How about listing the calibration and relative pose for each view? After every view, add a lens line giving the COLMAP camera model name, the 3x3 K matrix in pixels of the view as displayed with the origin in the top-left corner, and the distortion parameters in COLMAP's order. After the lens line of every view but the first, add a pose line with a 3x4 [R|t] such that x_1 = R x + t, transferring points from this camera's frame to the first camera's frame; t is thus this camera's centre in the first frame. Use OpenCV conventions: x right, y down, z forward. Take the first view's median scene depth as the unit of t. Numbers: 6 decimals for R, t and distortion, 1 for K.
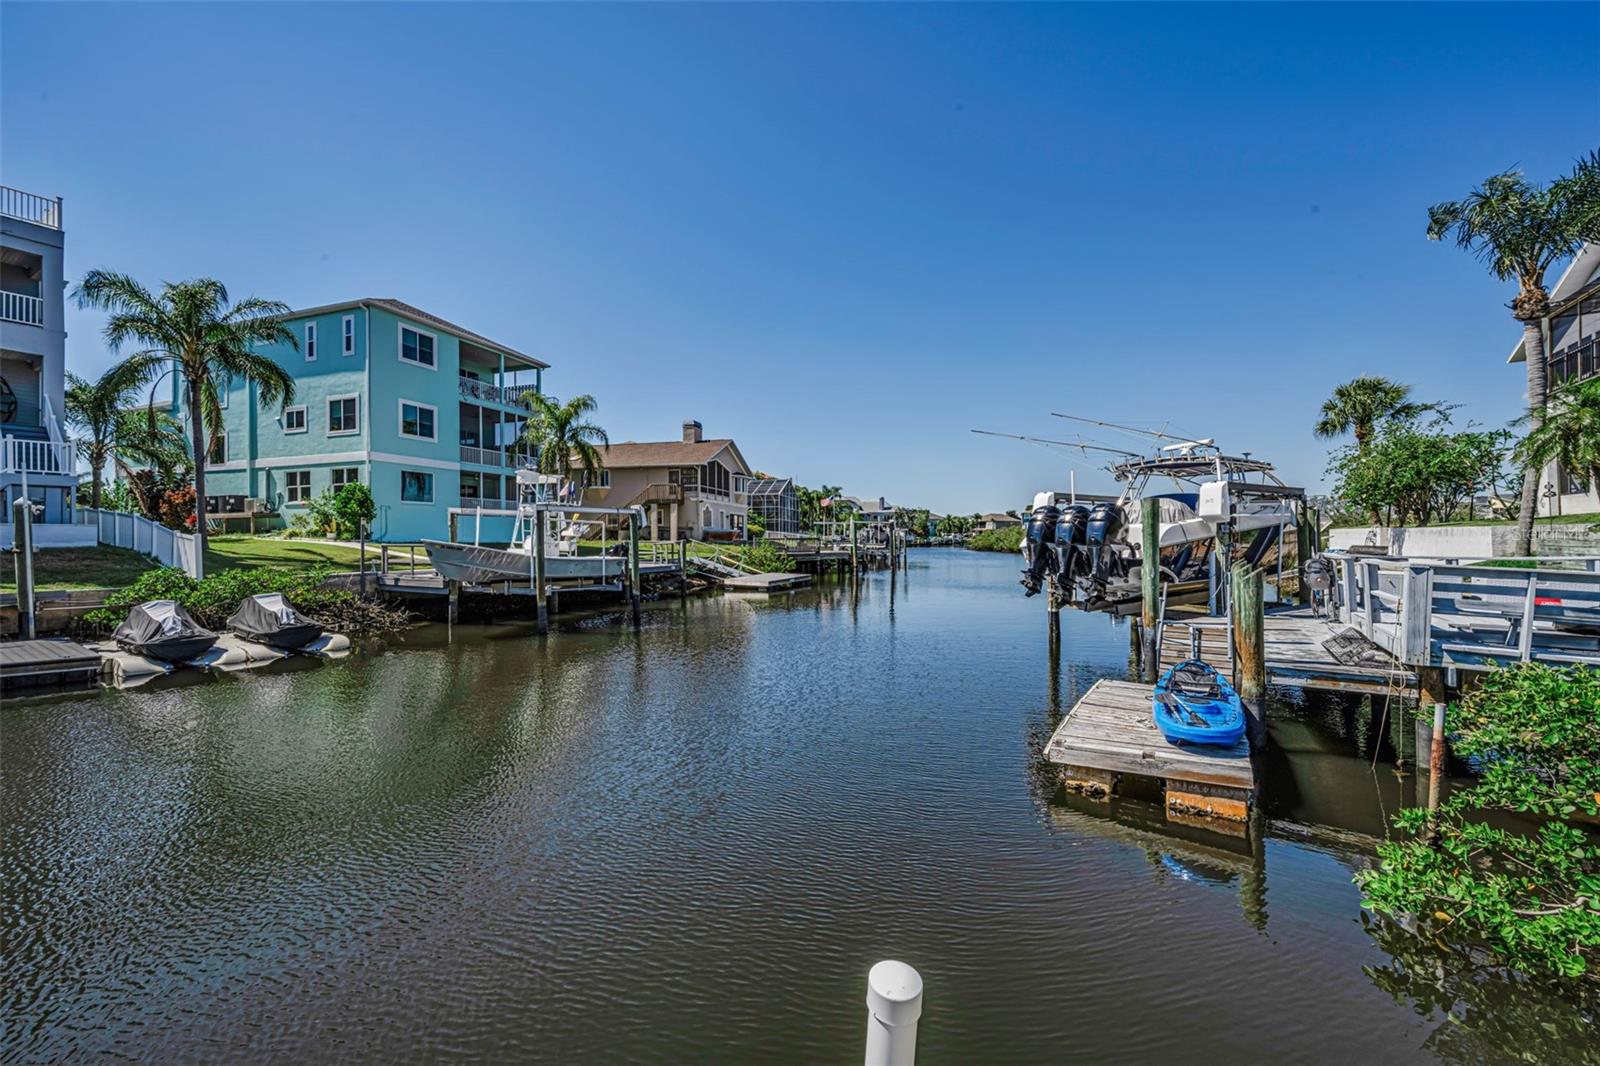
lens RADIAL K [[624.7, 0, 801.5], [0, 624.7, 539.5], [0, 0, 1]] dist [-0.003843, -0.000138]
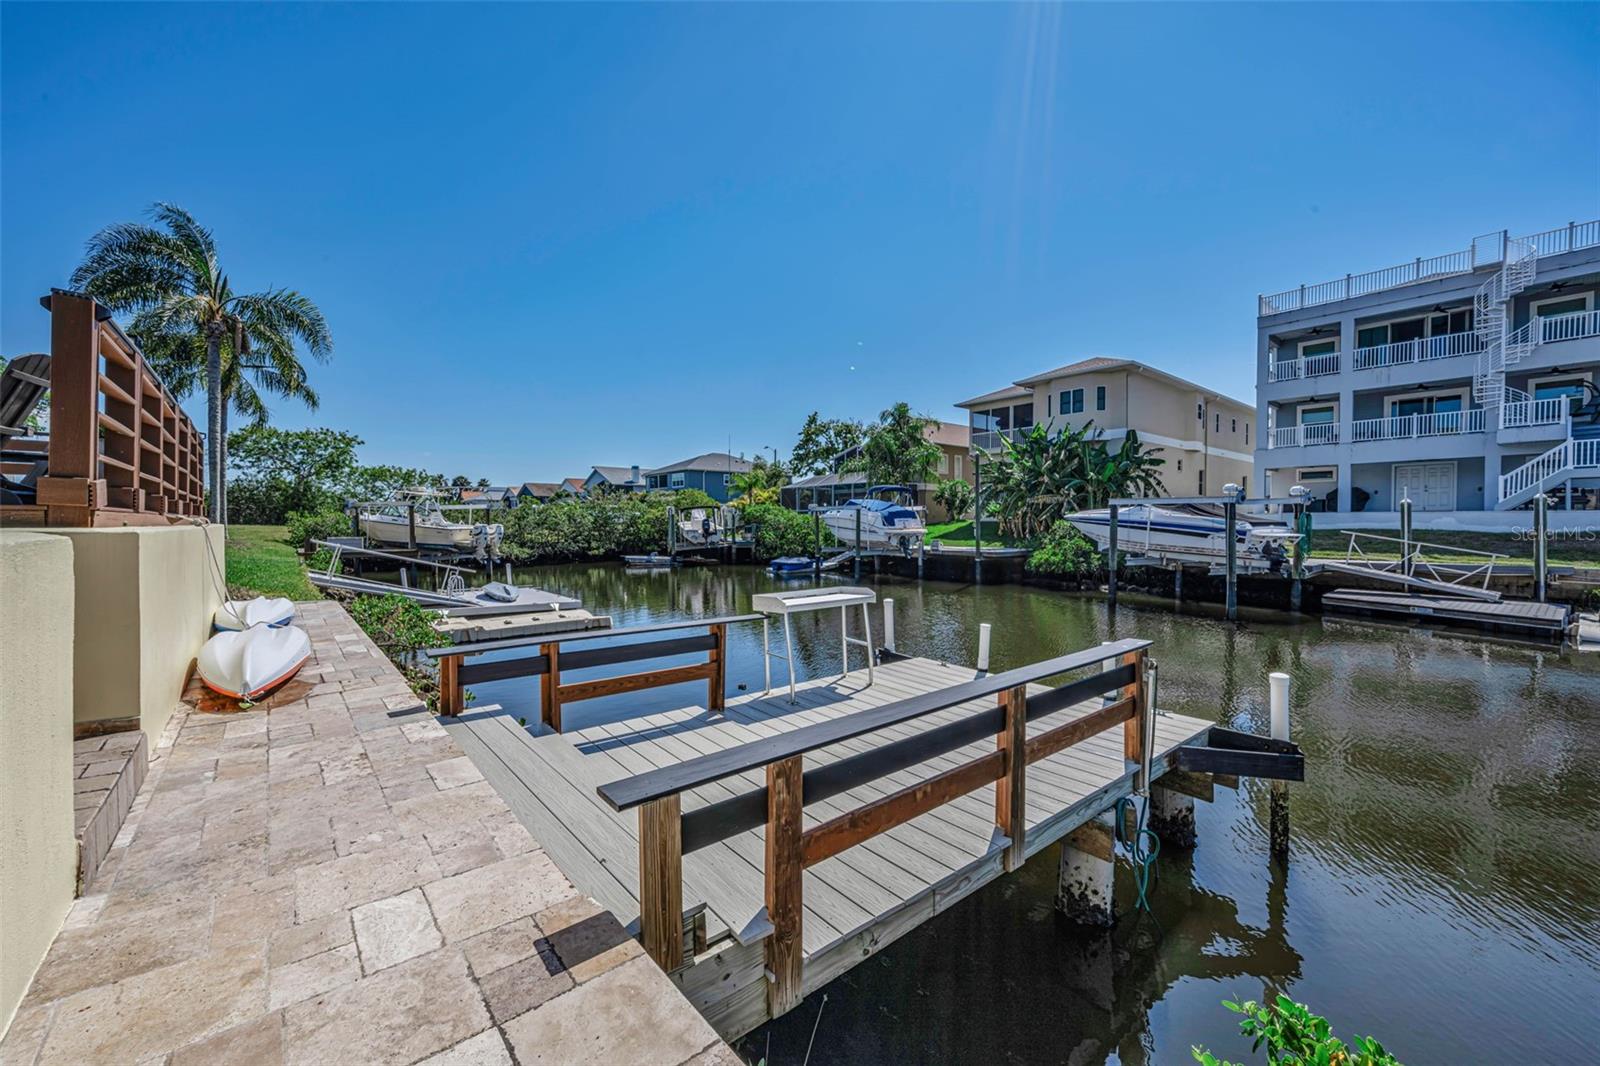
lens RADIAL K [[624.7, 0, 799.9], [0, 624.7, 536.4], [0, 0, 1]] dist [-0.003843, -0.000138]
pose [[-0.324675, 0.028291, -0.945403, 0.210643], [0.000730, 0.999560, 0.029661, -0.007184], [0.945825, 0.008939, -0.324552, -0.017169]]
